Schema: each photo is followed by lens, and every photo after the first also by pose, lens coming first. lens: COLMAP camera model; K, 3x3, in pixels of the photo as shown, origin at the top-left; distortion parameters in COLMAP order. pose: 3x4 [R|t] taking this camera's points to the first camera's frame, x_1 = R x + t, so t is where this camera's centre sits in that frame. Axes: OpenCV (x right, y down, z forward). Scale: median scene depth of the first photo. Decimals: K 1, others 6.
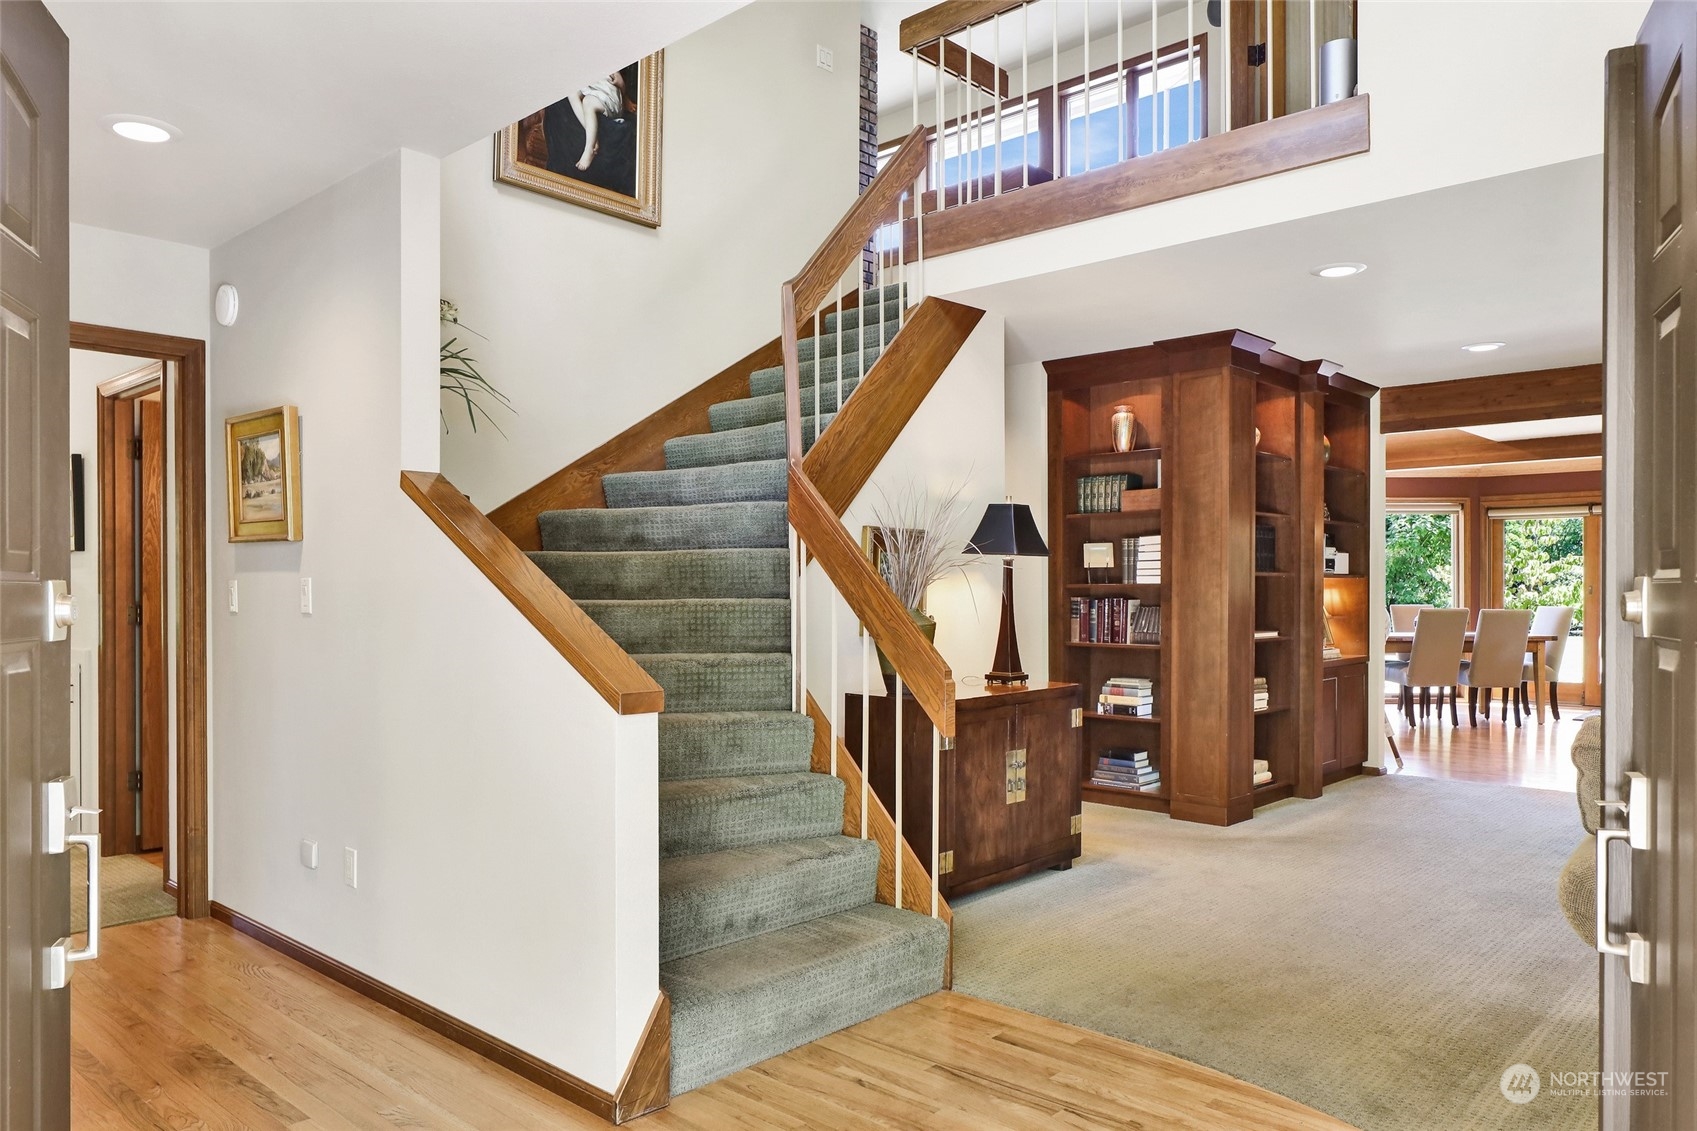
lens RADIAL K [[1169.5, 0, 848.1], [0, 1169.5, 594.8], [0, 0, 1]] dist [-0.006504, -0.002569]
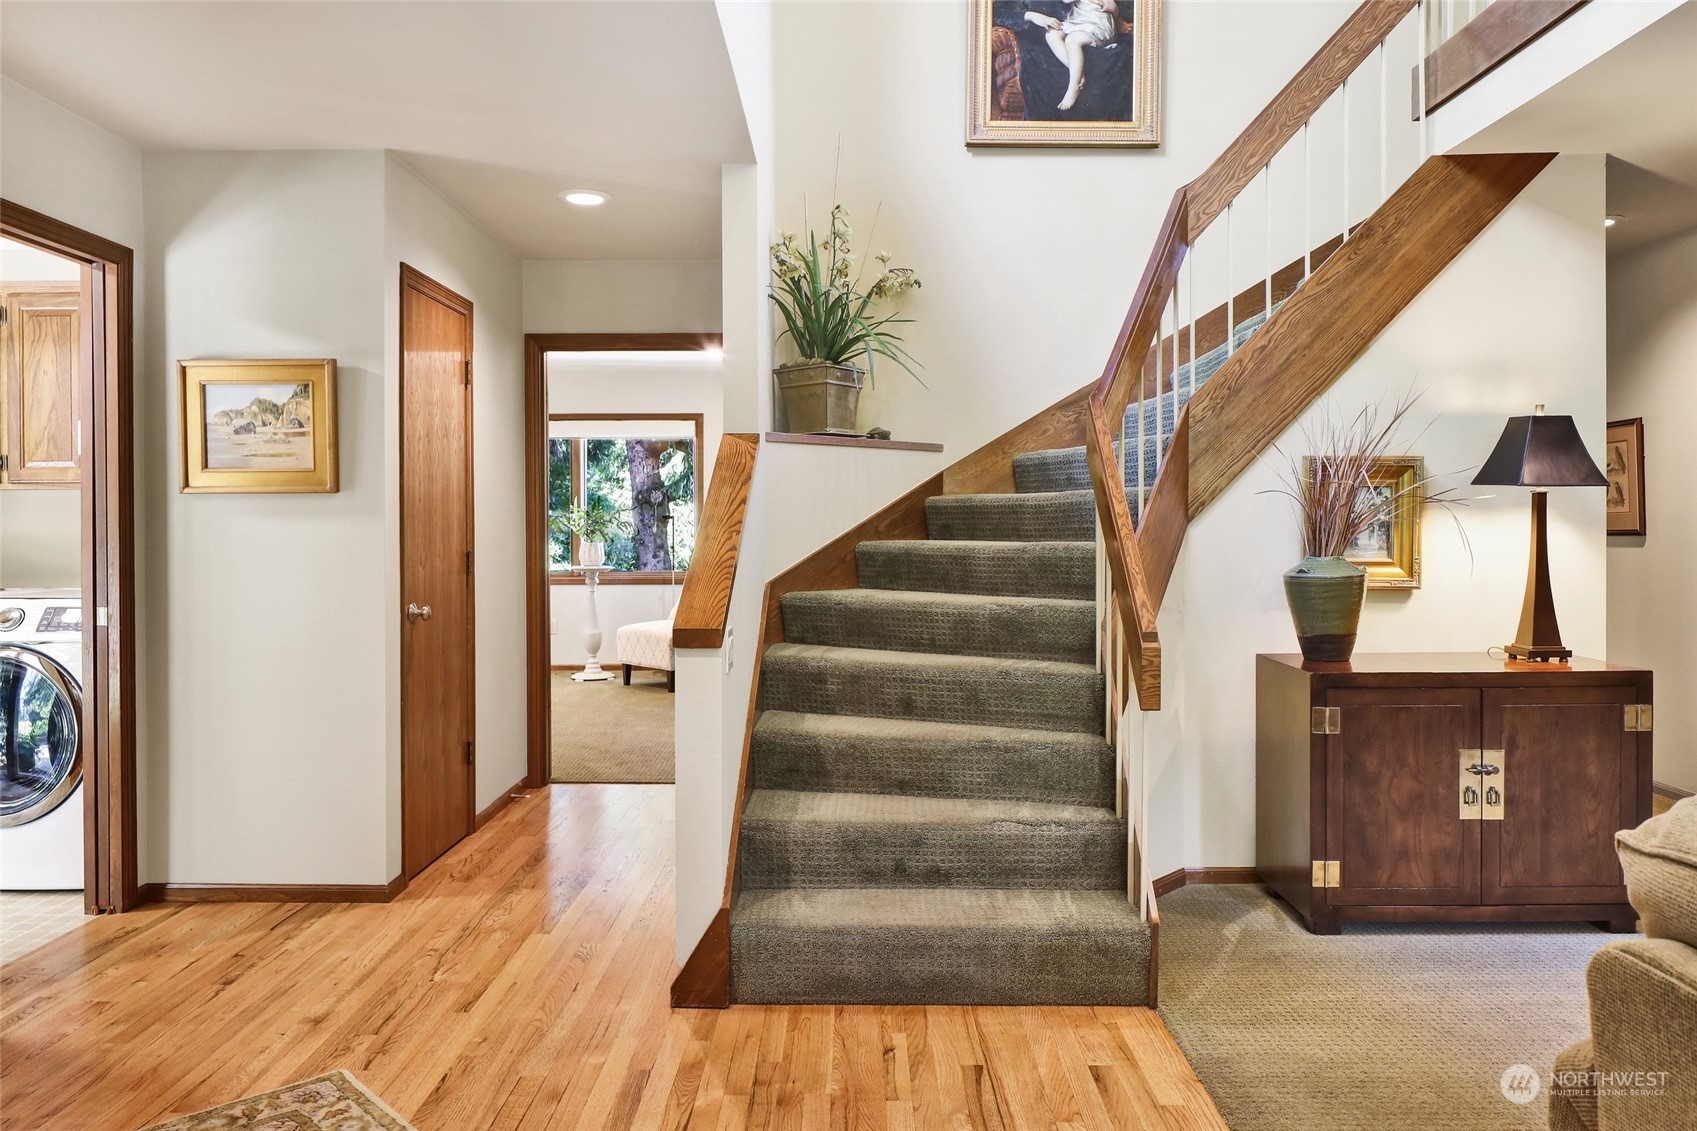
lens RADIAL K [[1183.3, 0, 848.7], [0, 1183.3, 531.6], [0, 0, 1]] dist [-0.006428, -0.003545]
pose [[0.673049, 0.005037, -0.739580, 0.413368], [-0.003107, 0.999987, 0.003983, -0.006879], [0.739591, -0.000383, 0.673056, 0.191413]]
